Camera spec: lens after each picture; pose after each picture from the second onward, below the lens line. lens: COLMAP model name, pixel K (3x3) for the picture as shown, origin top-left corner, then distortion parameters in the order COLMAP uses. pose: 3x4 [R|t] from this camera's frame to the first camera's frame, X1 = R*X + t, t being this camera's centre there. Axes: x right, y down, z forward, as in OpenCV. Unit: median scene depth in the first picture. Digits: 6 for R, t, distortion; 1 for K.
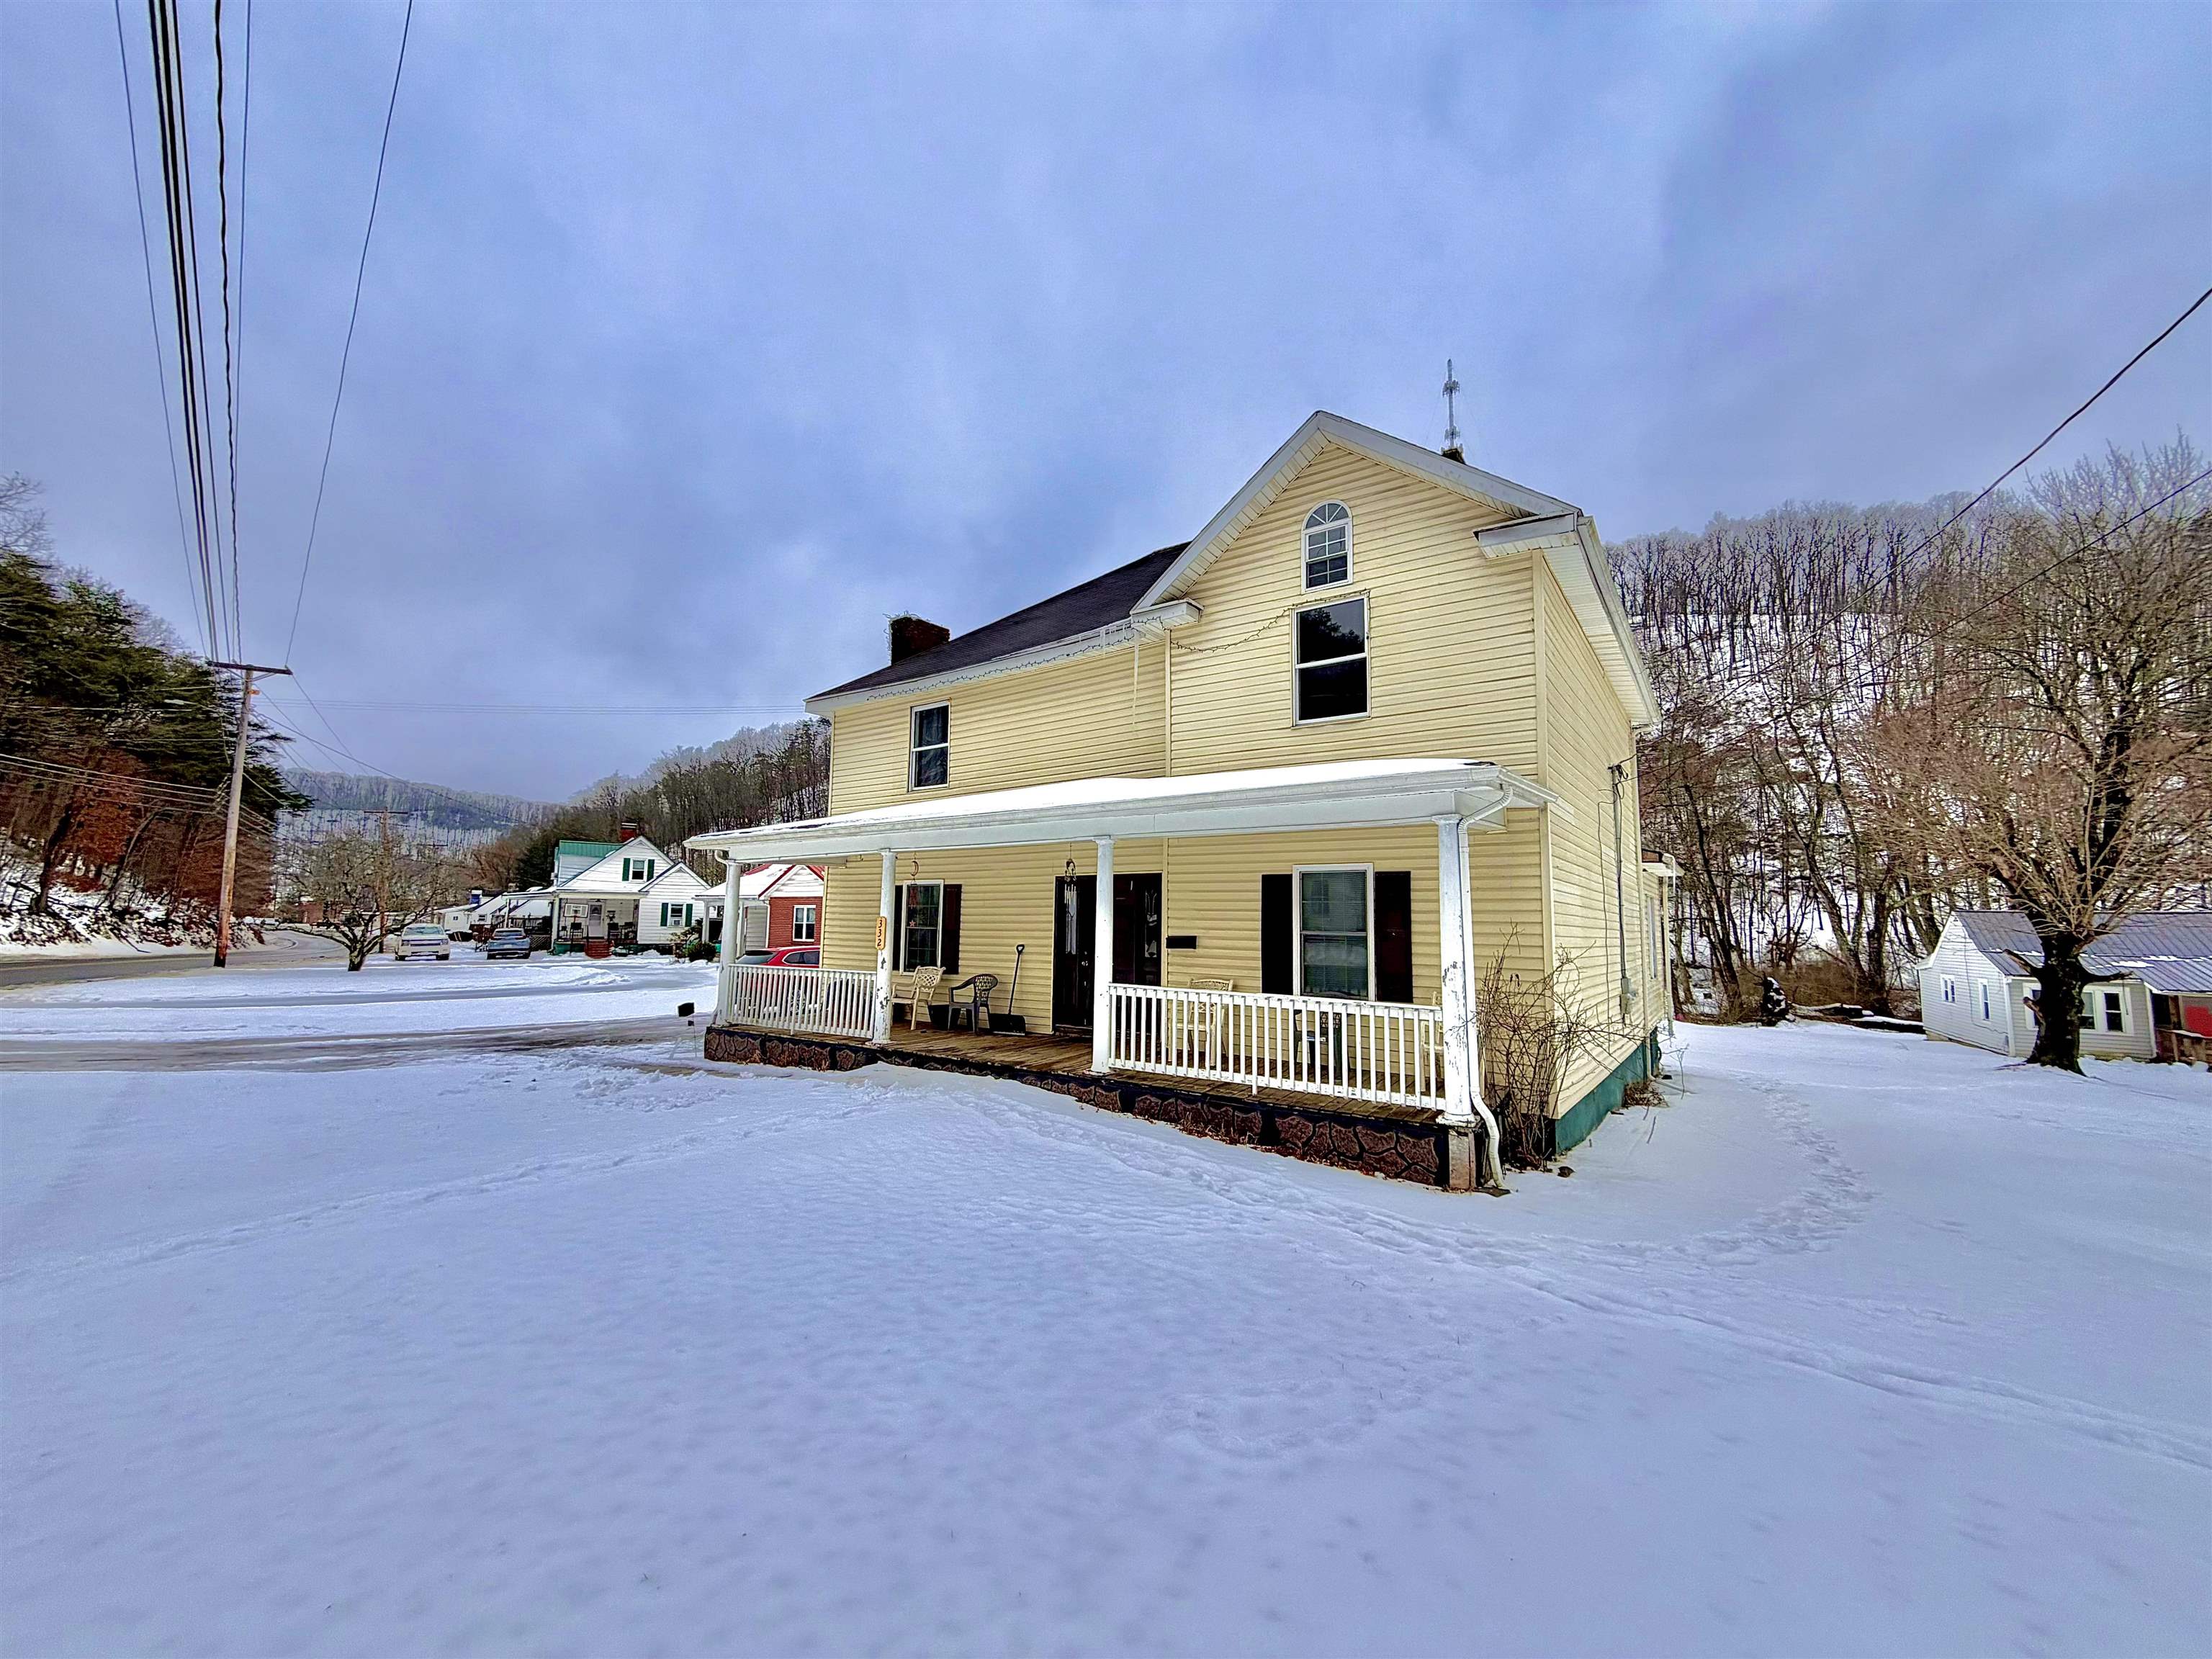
lens RADIAL K [[878.0, 0, 1097.5], [0, 878.0, 825.9], [0, 0, 1]] dist [-0.000186, -0.000364]
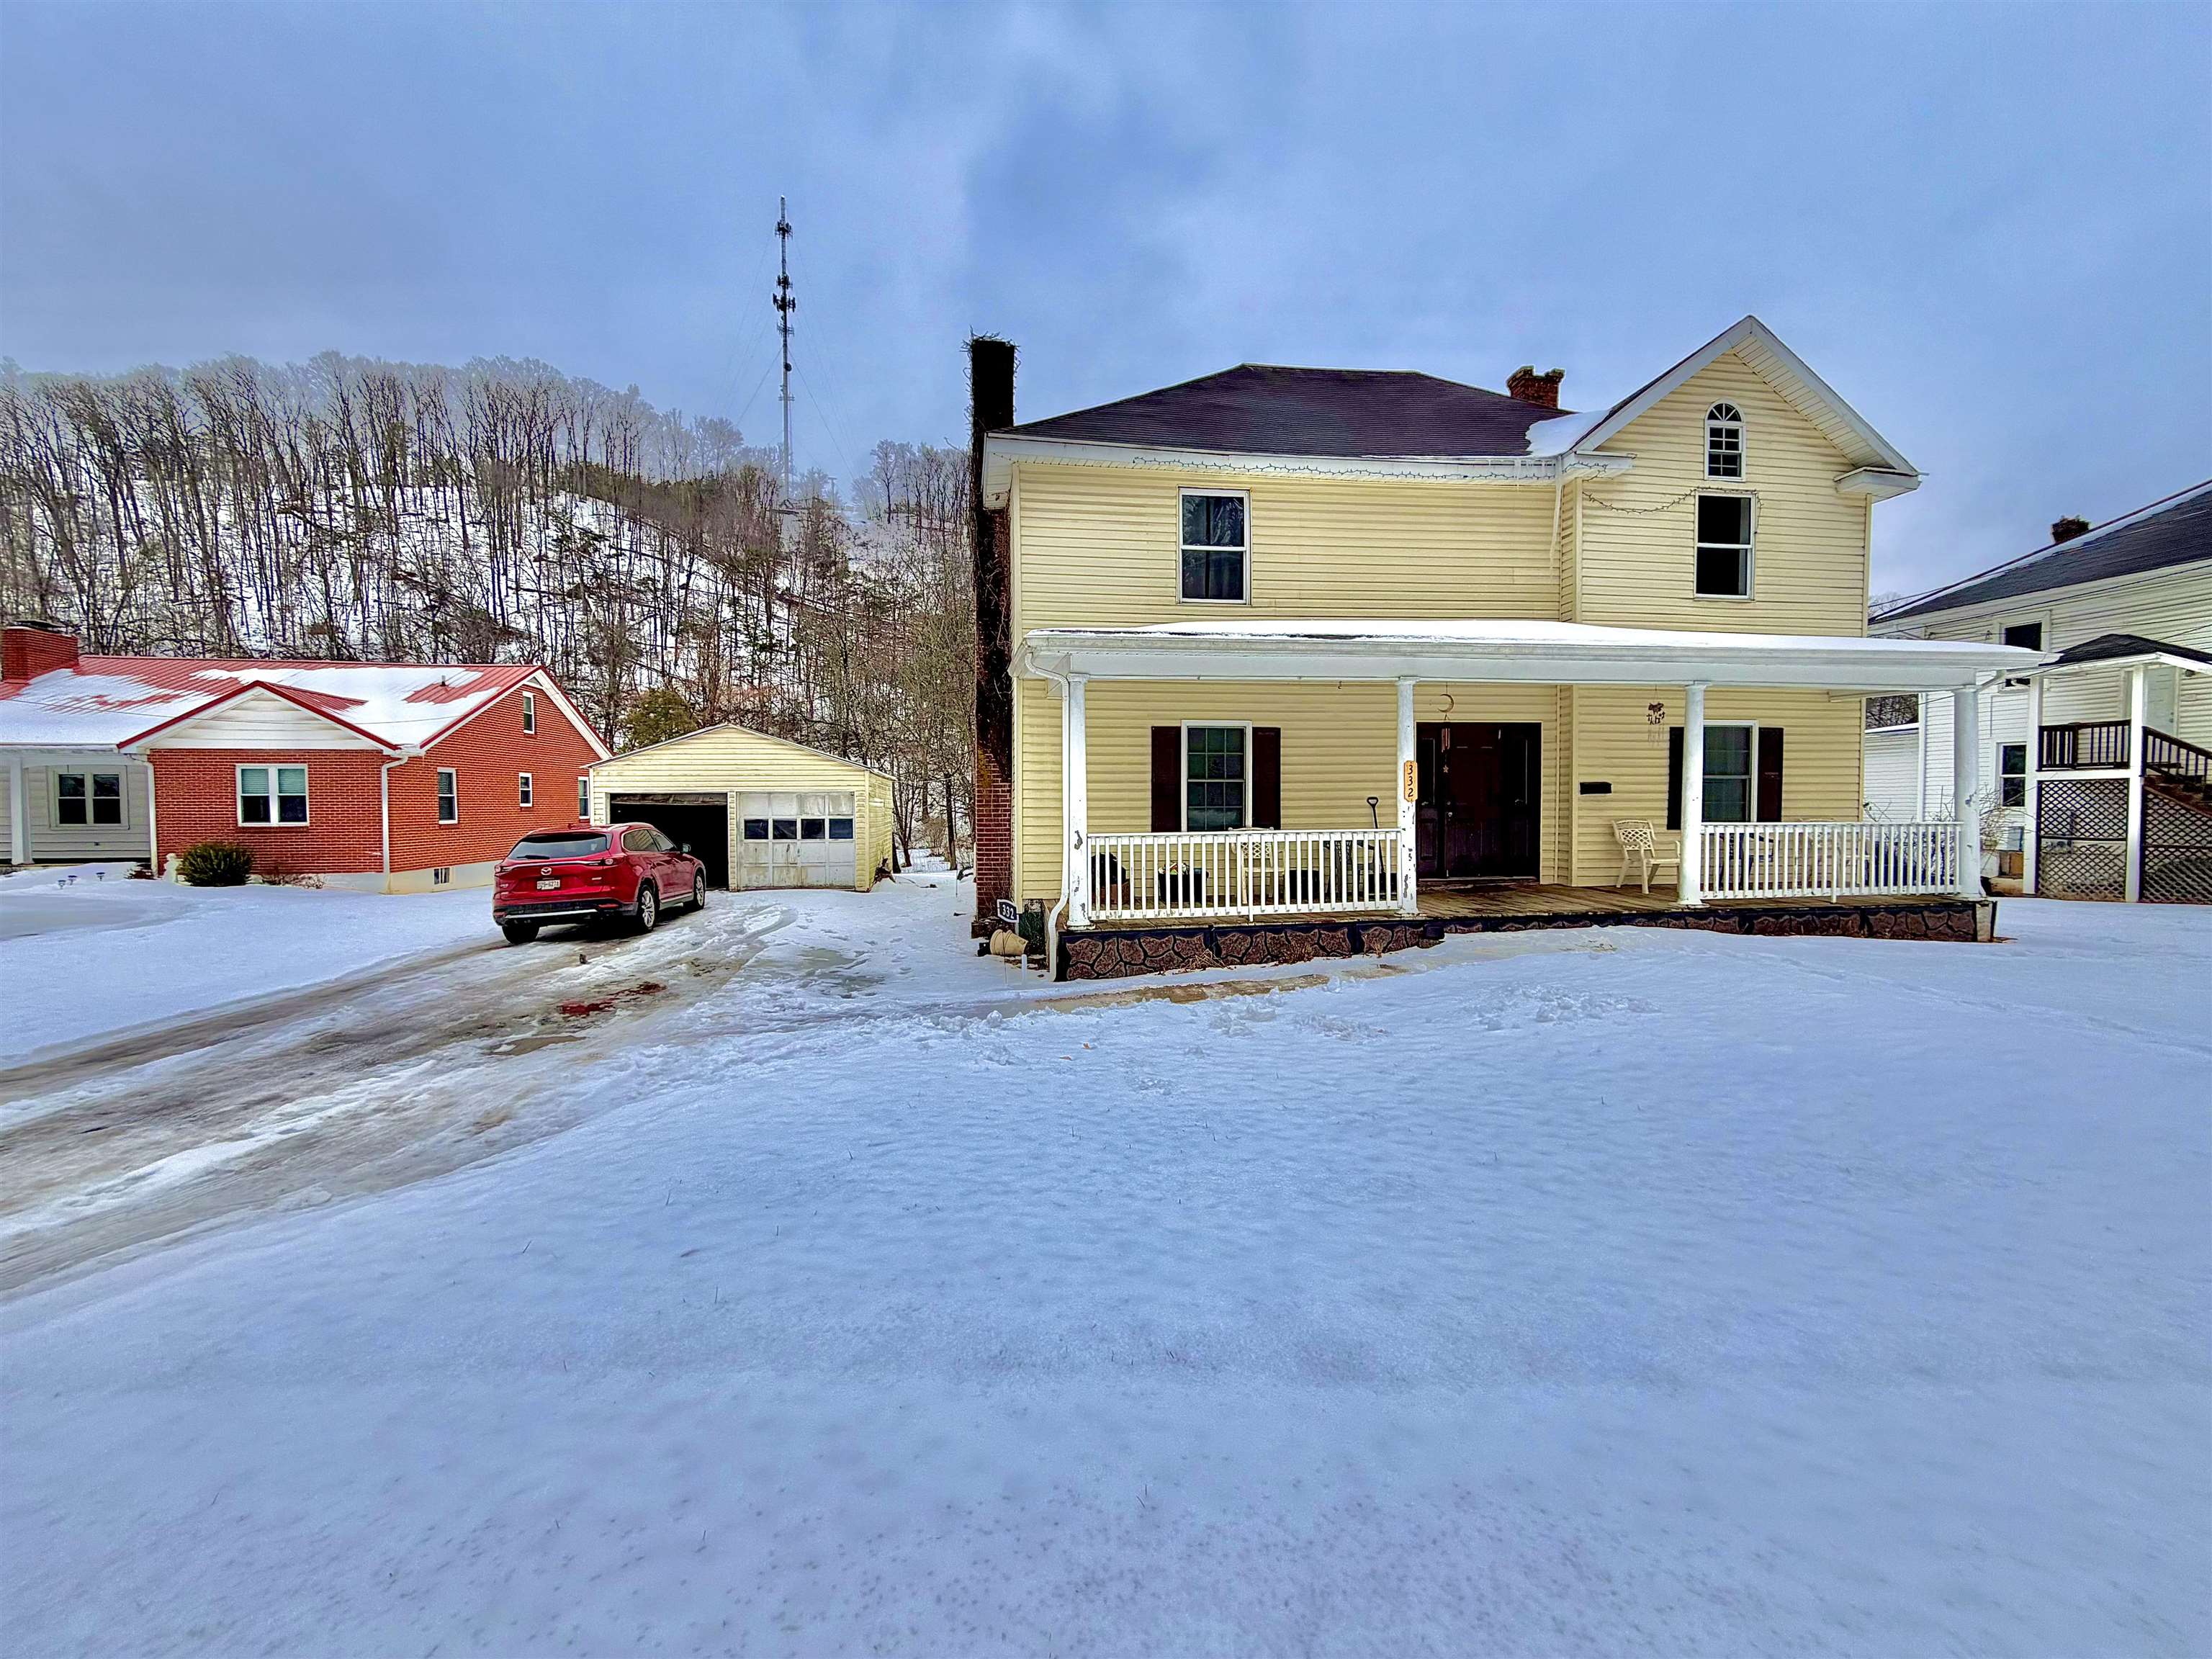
lens RADIAL K [[878.0, 0, 1103.6], [0, 878.0, 825.6], [0, 0, 1]] dist [-0.000186, -0.000364]
pose [[0.710242, -0.035708, 0.703052, -1.114233], [-0.063429, 0.991404, 0.114432, 0.096679], [-0.701094, -0.125868, 0.701872, 0.683979]]
